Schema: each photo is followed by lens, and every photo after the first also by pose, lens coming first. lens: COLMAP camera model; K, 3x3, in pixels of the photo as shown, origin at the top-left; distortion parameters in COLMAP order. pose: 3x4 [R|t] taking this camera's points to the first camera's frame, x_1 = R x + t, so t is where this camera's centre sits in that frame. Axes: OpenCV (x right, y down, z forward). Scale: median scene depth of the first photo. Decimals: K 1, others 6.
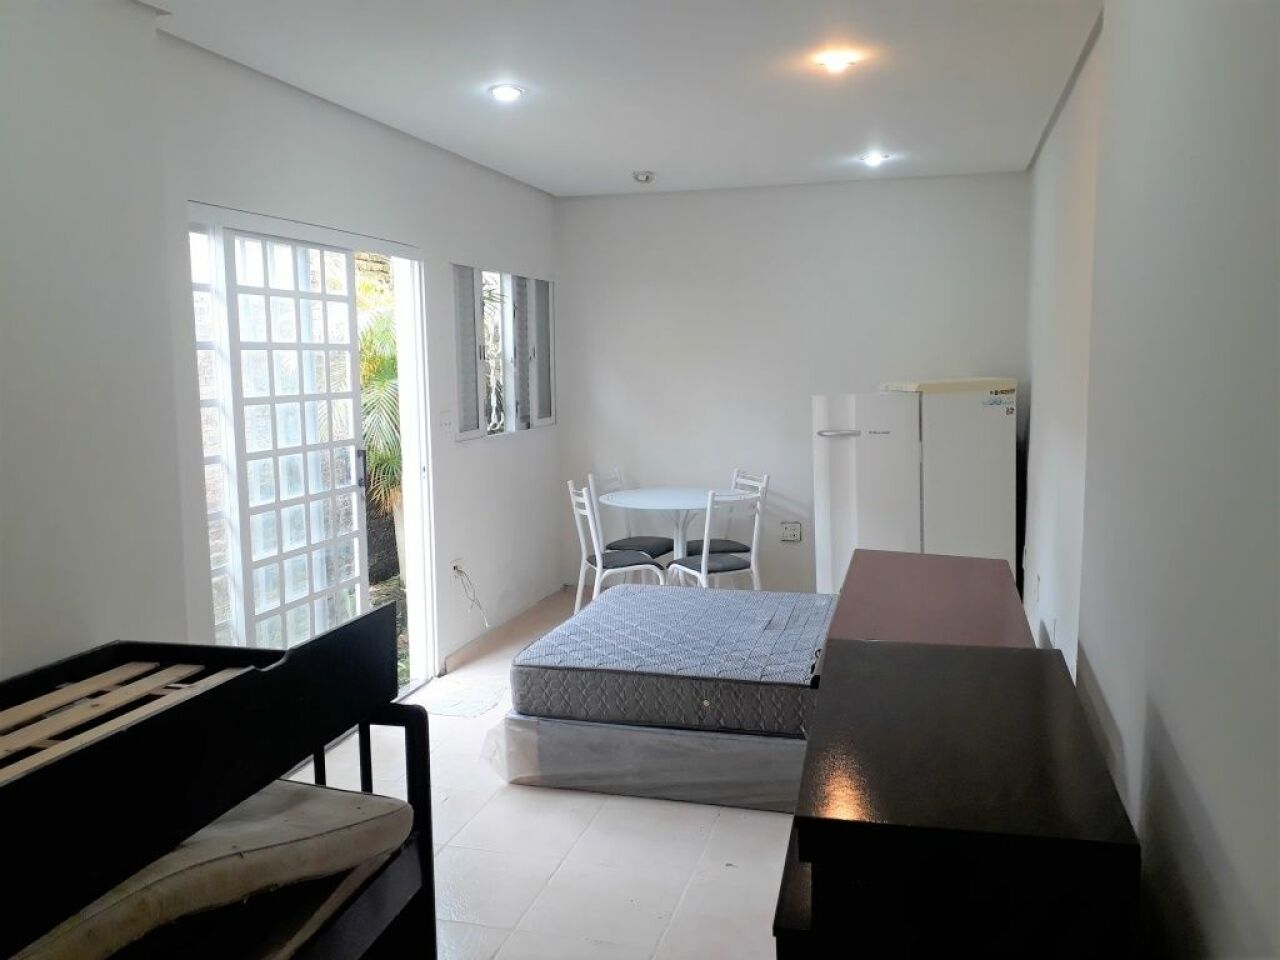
lens RADIAL K [[1026.6, 0, 645.5], [0, 1026.6, 473.7], [0, 0, 1]] dist [0.222135, -0.539425]
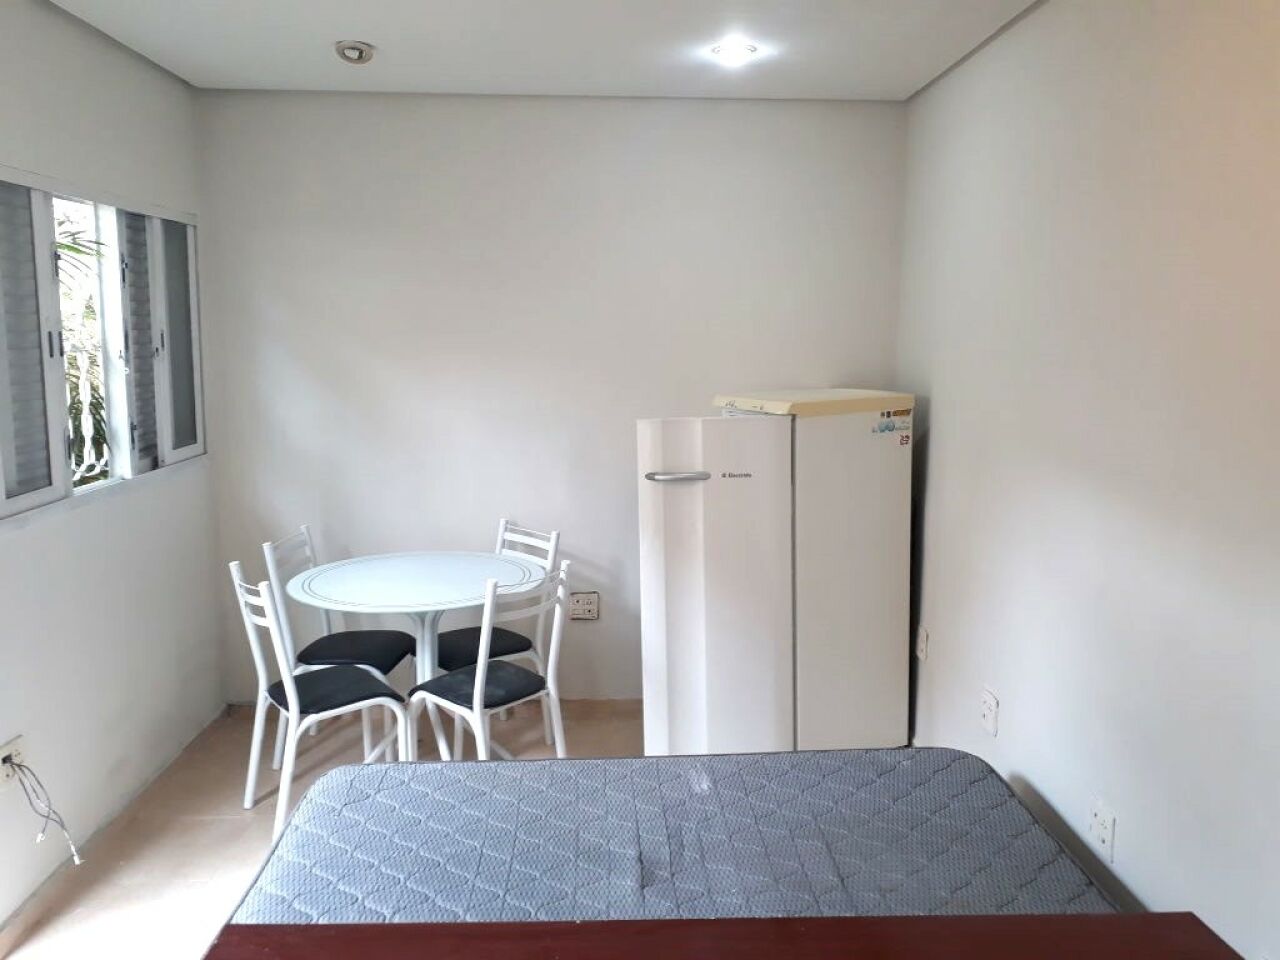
lens RADIAL K [[1050.3, 0, 642.6], [0, 1050.3, 467.7], [0, 0, 1]] dist [0.233656, -0.472602]
pose [[0.954651, -0.023383, 0.296806, -0.034236], [0.018736, 0.999653, 0.018493, -0.057765], [-0.297136, -0.012094, 0.954759, 0.367007]]
